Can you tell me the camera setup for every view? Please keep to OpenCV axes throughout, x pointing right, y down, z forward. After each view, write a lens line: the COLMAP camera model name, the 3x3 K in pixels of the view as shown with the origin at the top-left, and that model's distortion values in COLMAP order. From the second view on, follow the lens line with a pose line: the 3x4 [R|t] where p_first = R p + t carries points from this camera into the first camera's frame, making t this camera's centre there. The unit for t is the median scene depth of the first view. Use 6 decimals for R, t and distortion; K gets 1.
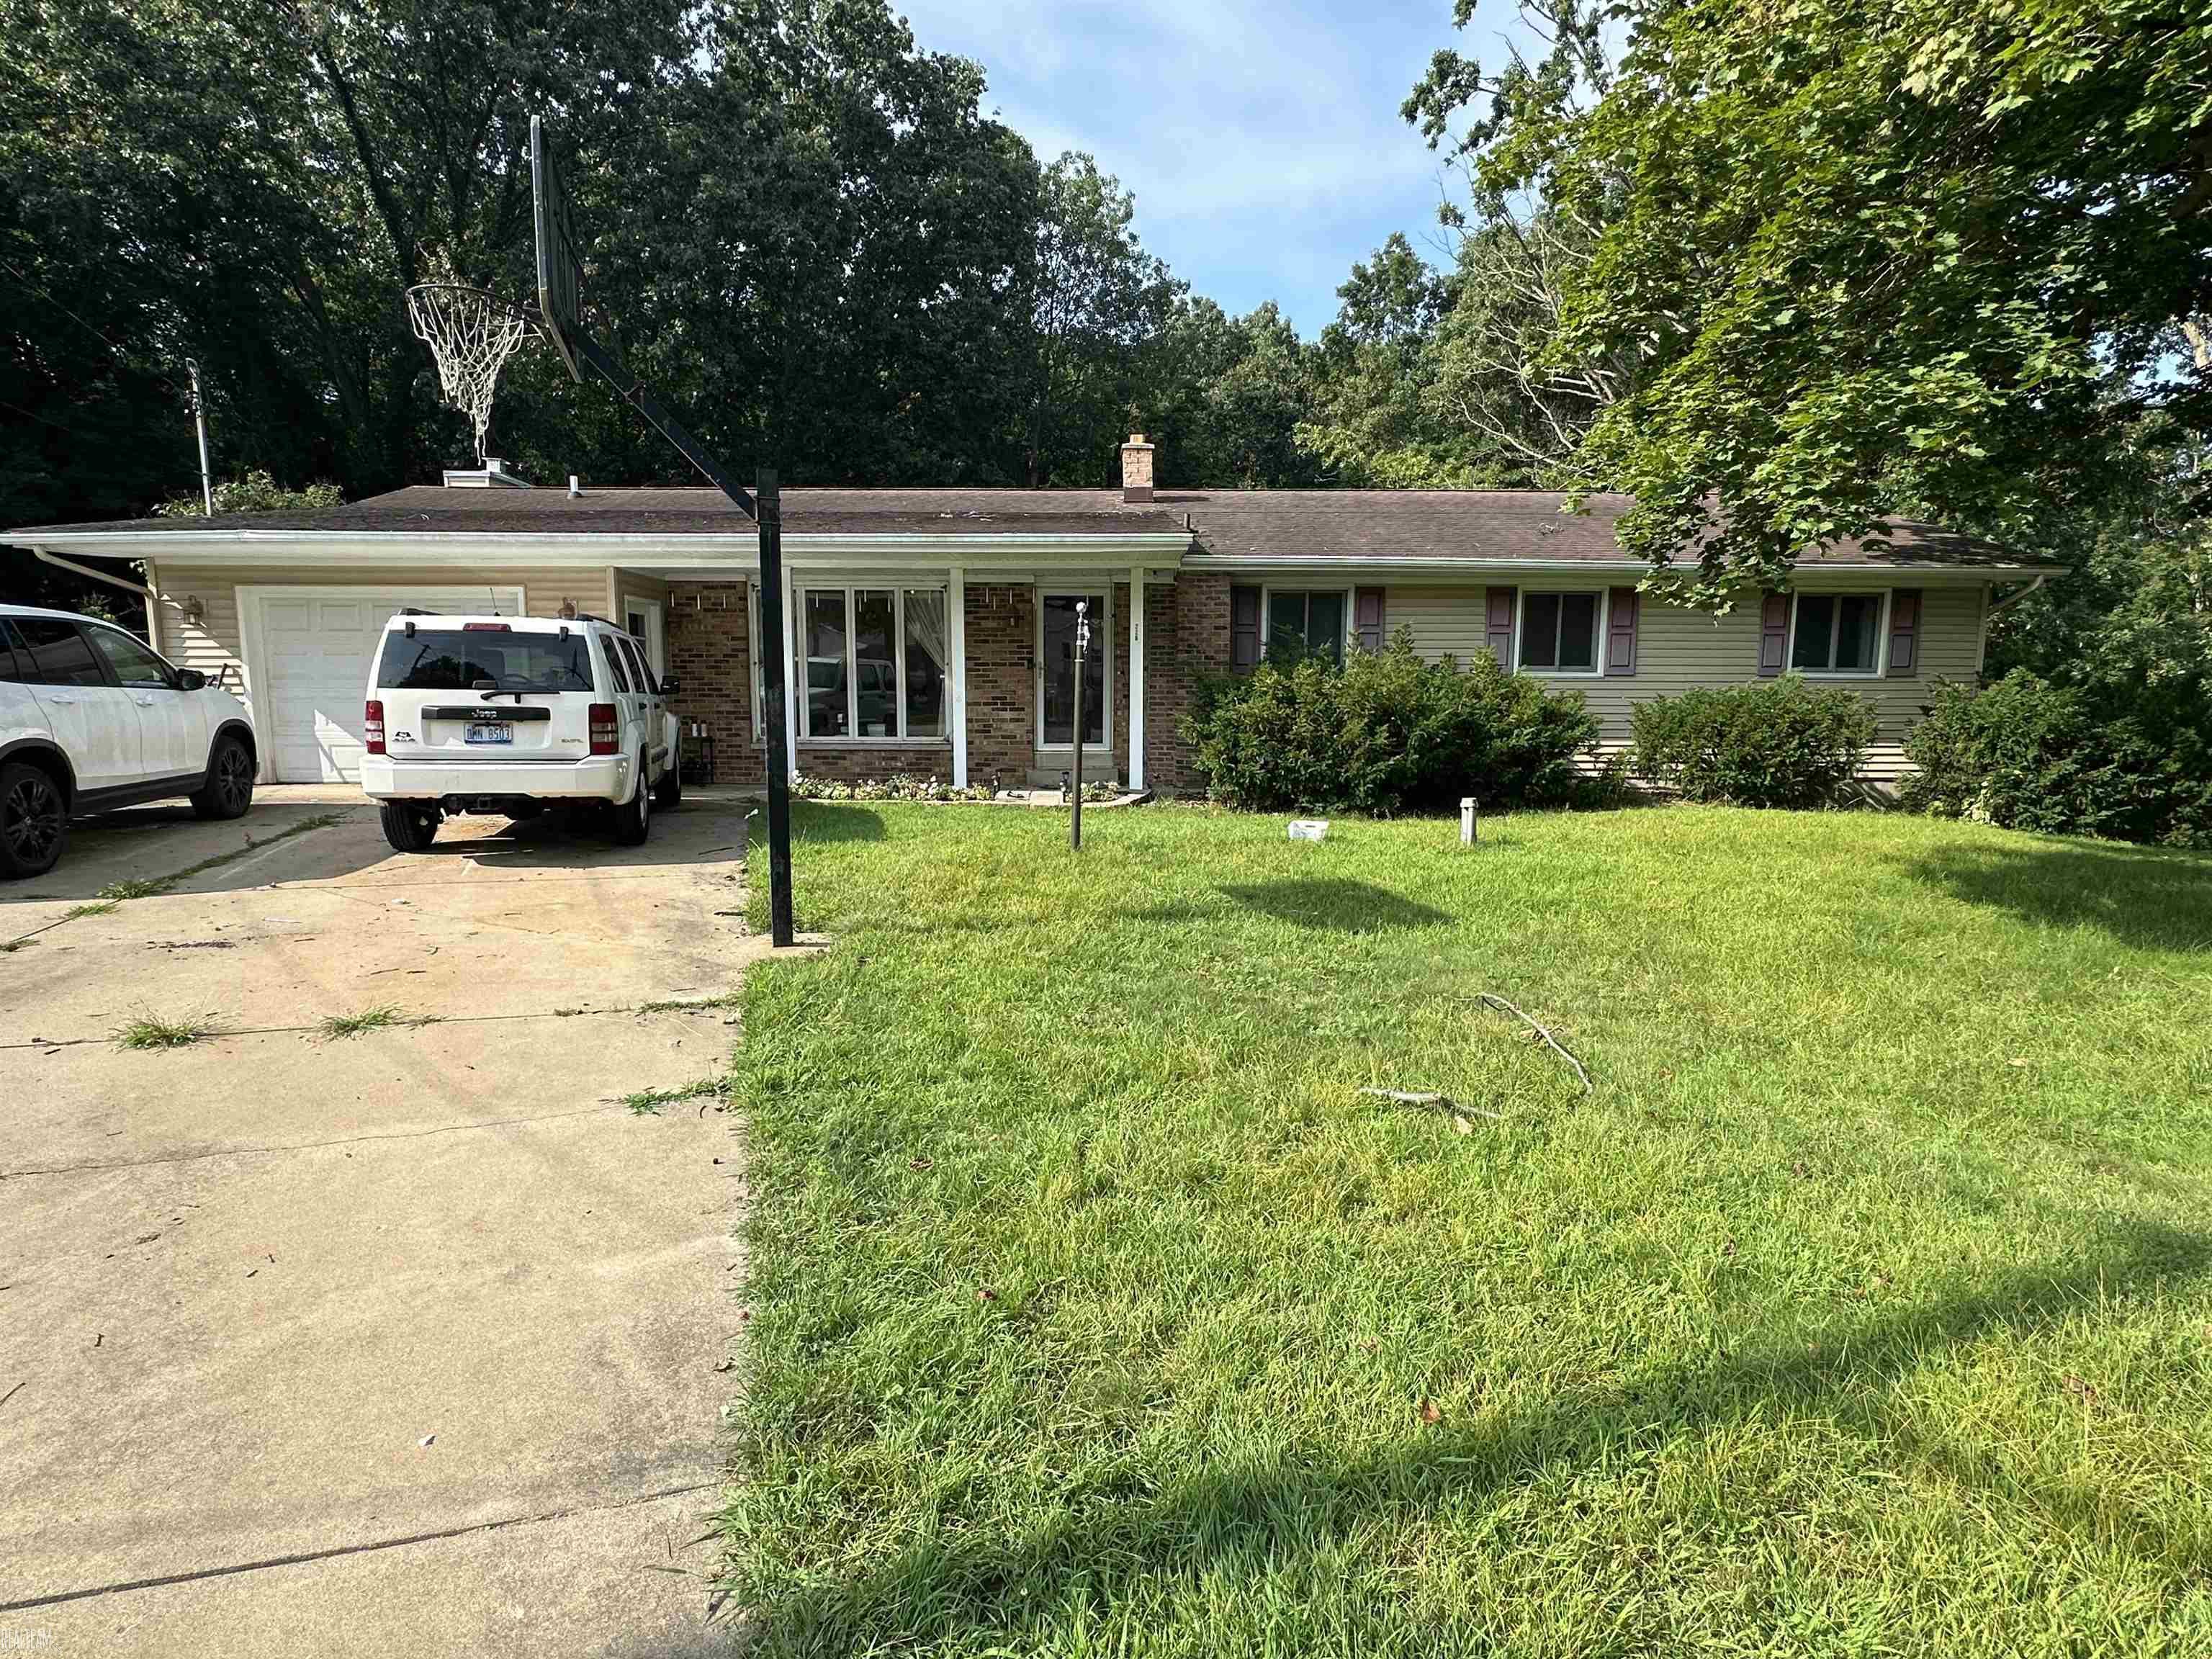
lens RADIAL K [[1087.7, 0, 1106.0], [0, 1087.7, 829.5], [0, 0, 1]] dist [0.000787, 0.000242]
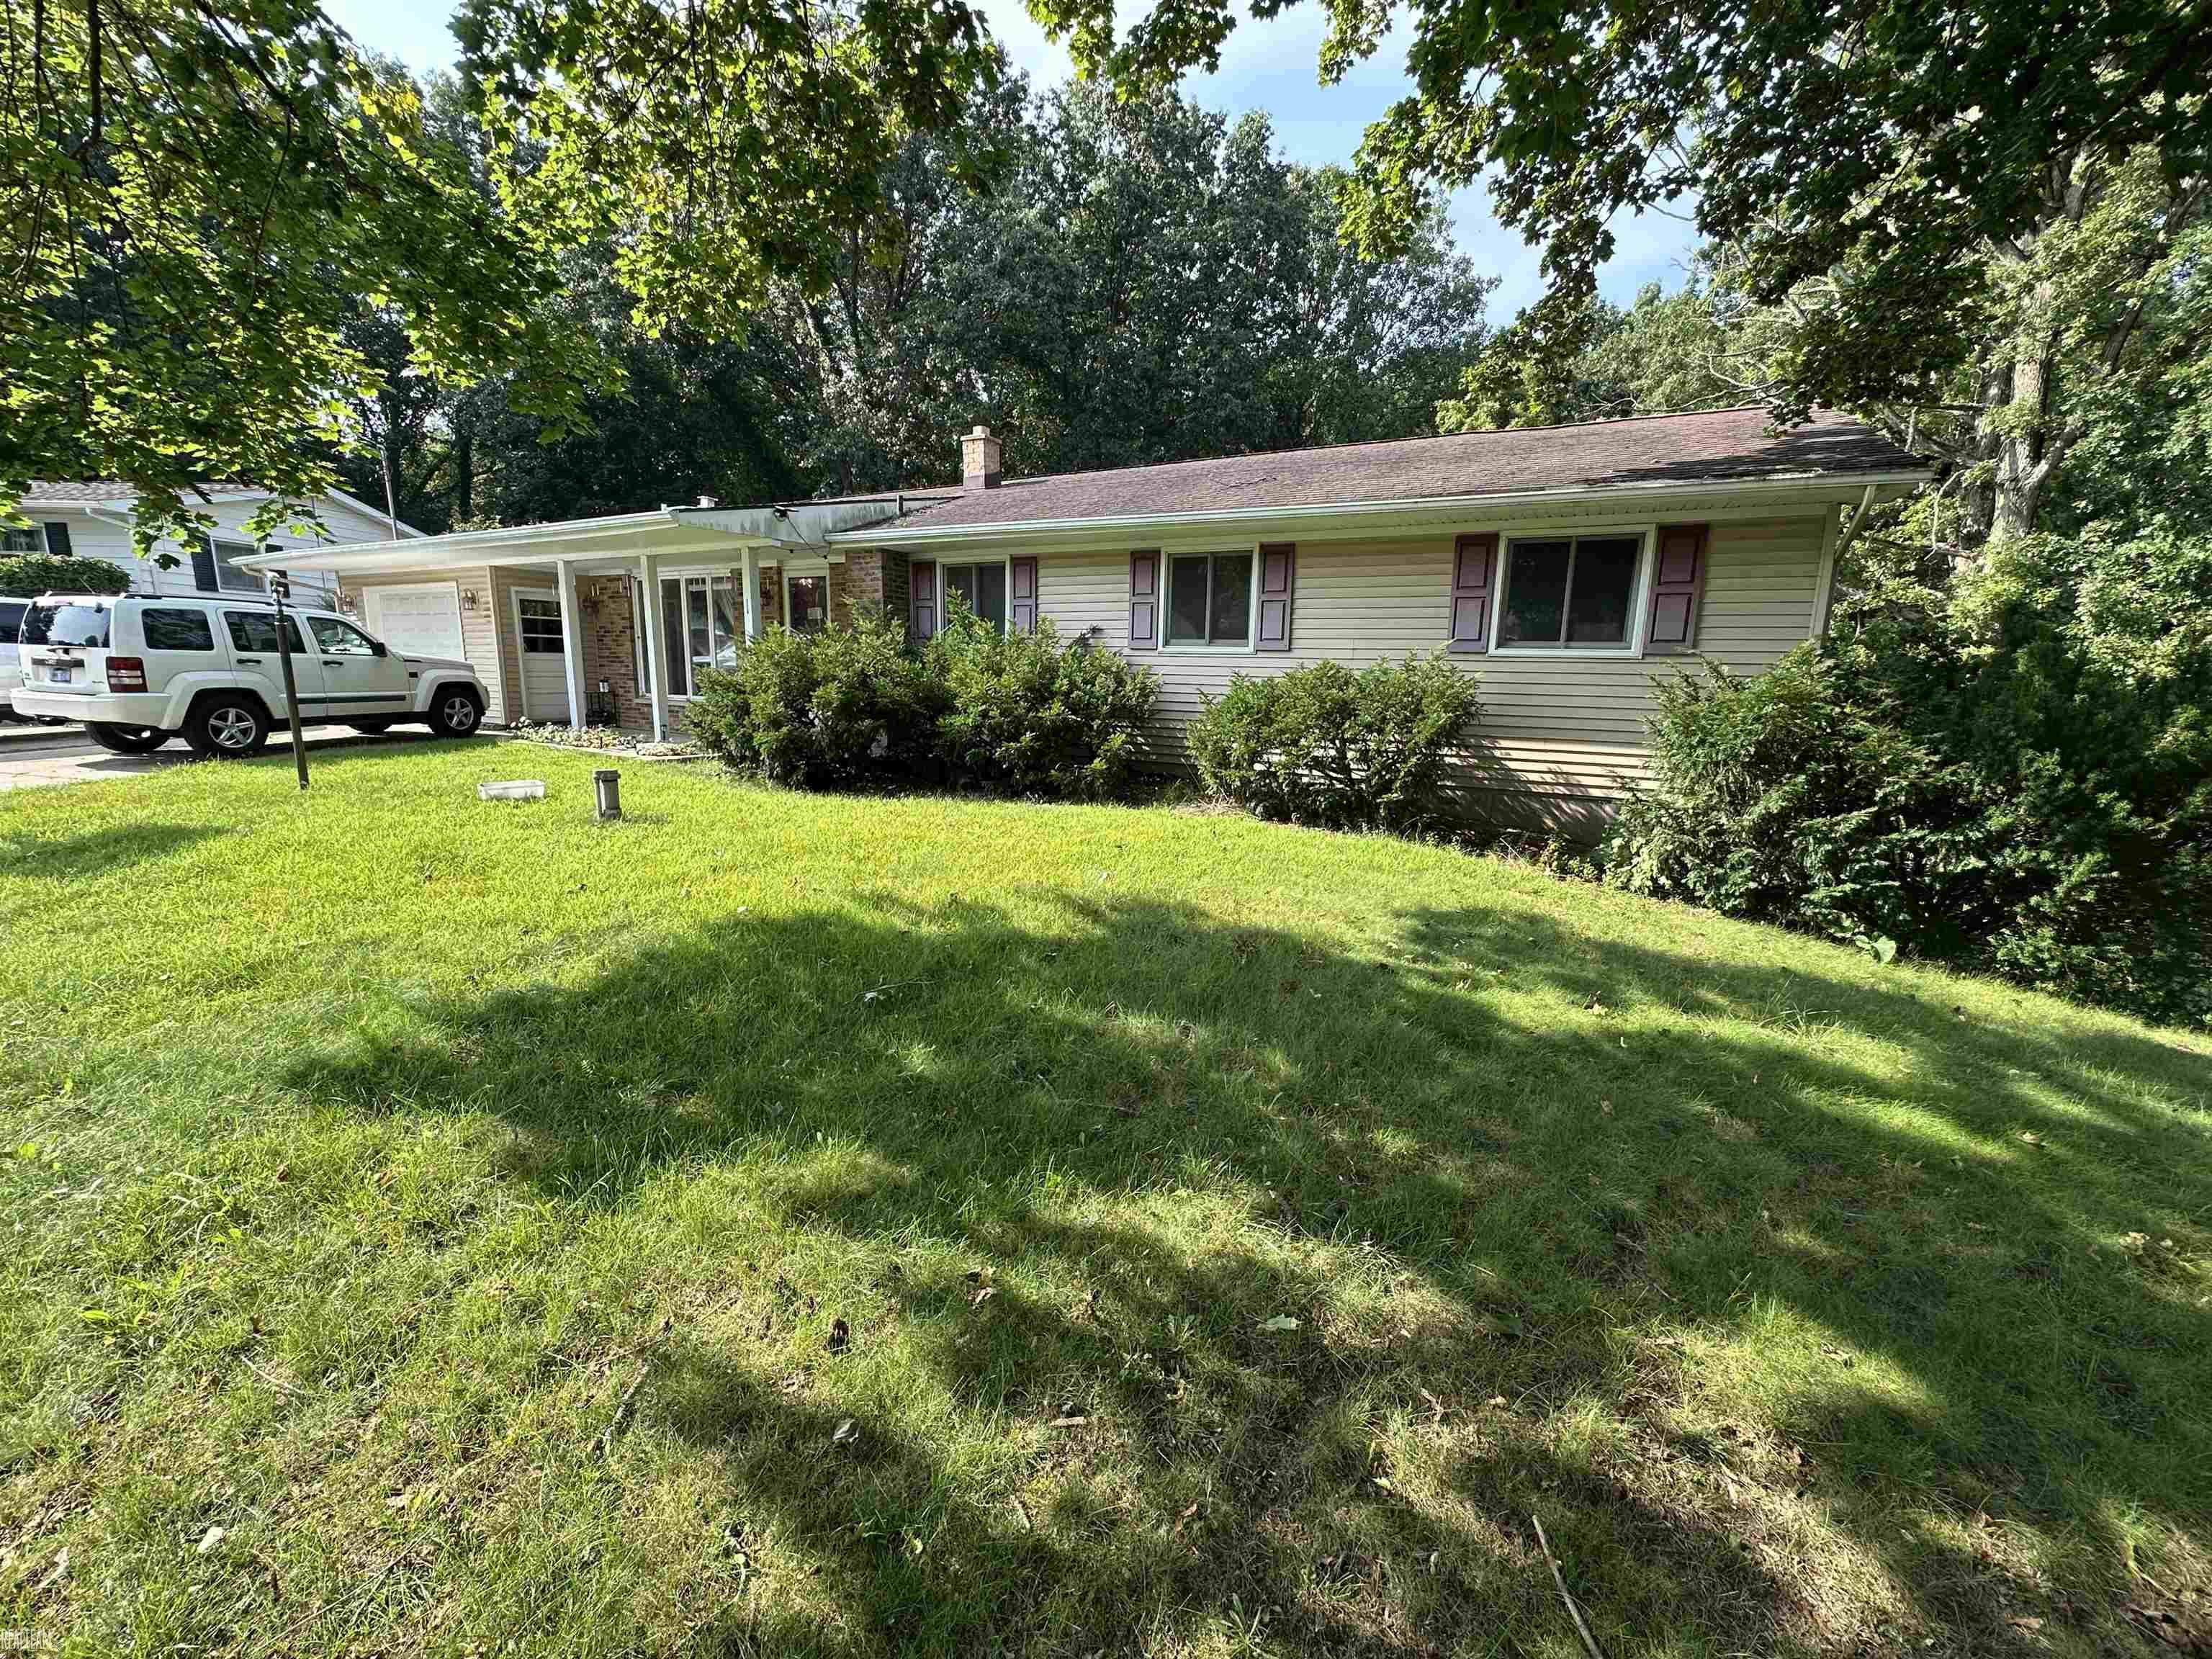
lens RADIAL K [[885.0, 0, 1106.0], [0, 885.0, 829.5], [0, 0, 1]] dist [-0.001250, -0.000225]
pose [[0.874407, 0.098051, -0.475183, 0.698108], [-0.081150, 0.995127, 0.056010, -0.035604], [0.478359, -0.010415, 0.878103, 0.355594]]
